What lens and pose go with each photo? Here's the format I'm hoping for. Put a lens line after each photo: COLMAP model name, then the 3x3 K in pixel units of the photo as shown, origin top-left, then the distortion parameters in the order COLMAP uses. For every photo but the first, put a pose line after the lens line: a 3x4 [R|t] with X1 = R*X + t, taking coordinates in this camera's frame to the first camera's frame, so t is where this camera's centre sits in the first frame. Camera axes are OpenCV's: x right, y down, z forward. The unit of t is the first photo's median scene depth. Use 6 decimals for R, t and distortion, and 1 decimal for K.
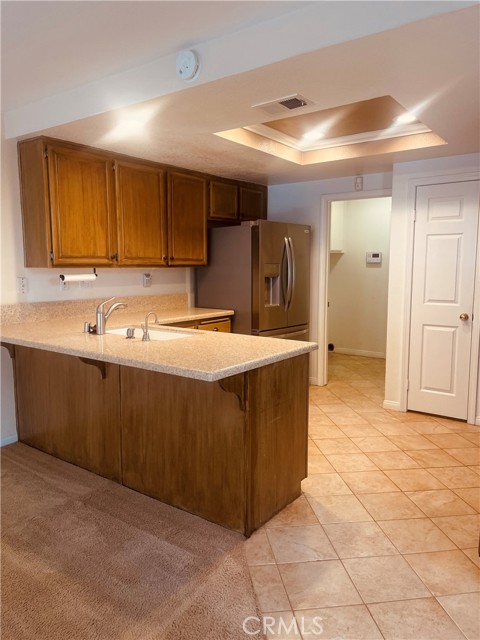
lens RADIAL K [[479.8, 0, 238.9], [0, 479.8, 320.6], [0, 0, 1]] dist [0.063166, -0.071217]
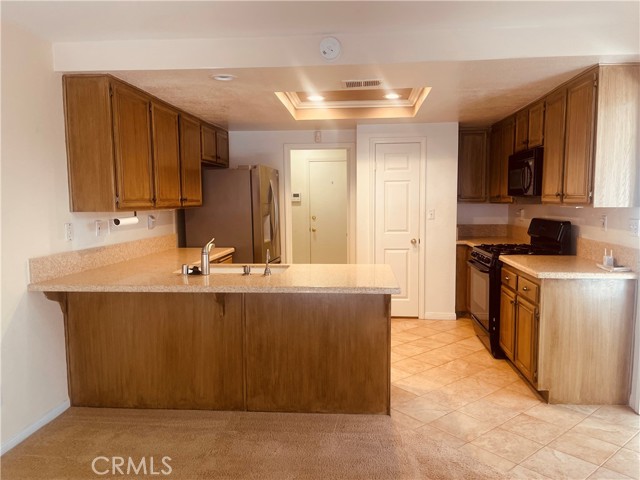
lens RADIAL K [[479.8, 0, 324.4], [0, 479.8, 245.1], [0, 0, 1]] dist [0.063166, -0.071217]
pose [[0.843659, -0.058001, 0.533737, -0.556412], [0.070811, 0.997484, -0.003533, -0.012064], [-0.532189, 0.040775, 0.845643, -0.016136]]
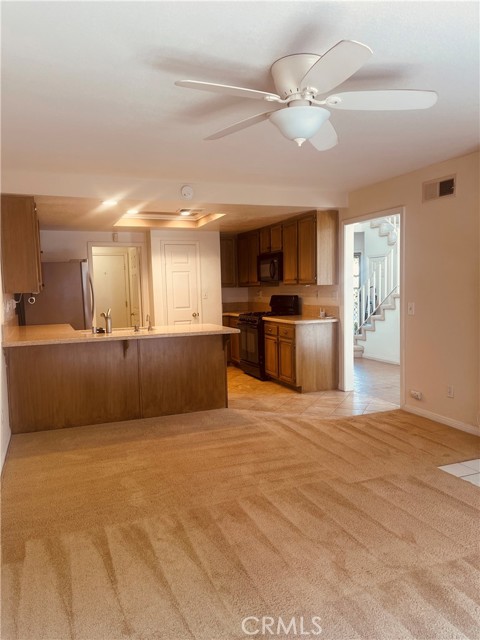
lens RADIAL K [[479.8, 0, 237.1], [0, 479.8, 325.5], [0, 0, 1]] dist [0.063166, -0.071217]
pose [[0.515290, -0.079624, 0.853309, -1.259881], [0.124936, 0.992017, 0.017122, 0.027751], [-0.847860, 0.097787, 0.521124, -0.152996]]
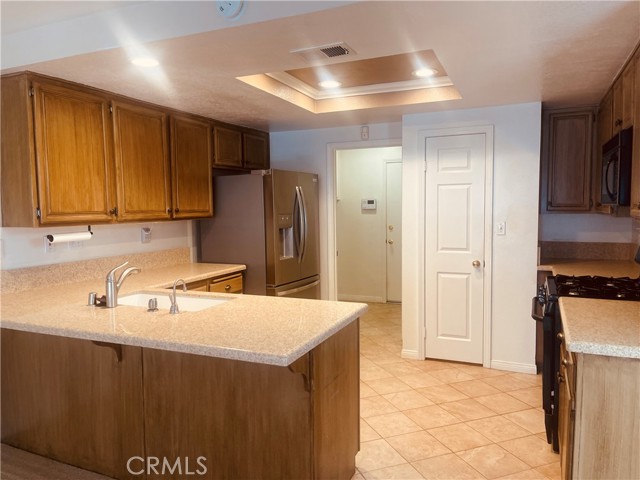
lens RADIAL K [[479.8, 0, 318.9], [0, 479.8, 242.4], [0, 0, 1]] dist [0.063166, -0.071217]
pose [[0.973263, -0.030487, 0.227661, -0.111411], [0.039571, 0.998588, -0.035440, -0.035385], [-0.226259, 0.043501, 0.973095, 0.084272]]
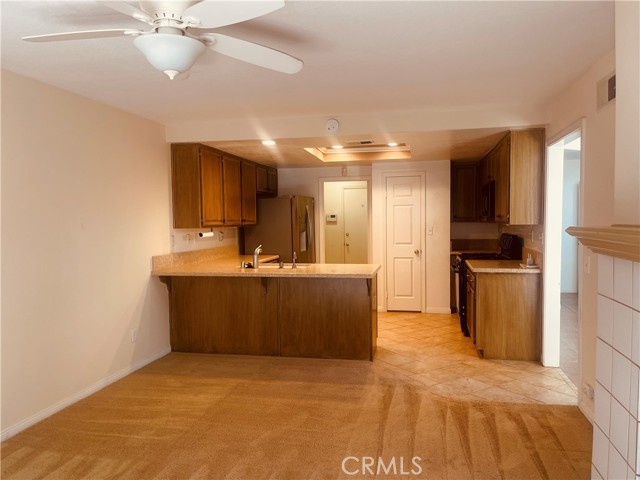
lens RADIAL K [[479.8, 0, 327.0], [0, 479.8, 244.3], [0, 0, 1]] dist [0.063166, -0.071217]
pose [[0.899799, -0.033350, 0.435029, -0.691255], [0.063072, 0.996544, -0.054059, 0.045803], [-0.431722, 0.076080, 0.898792, -0.508428]]
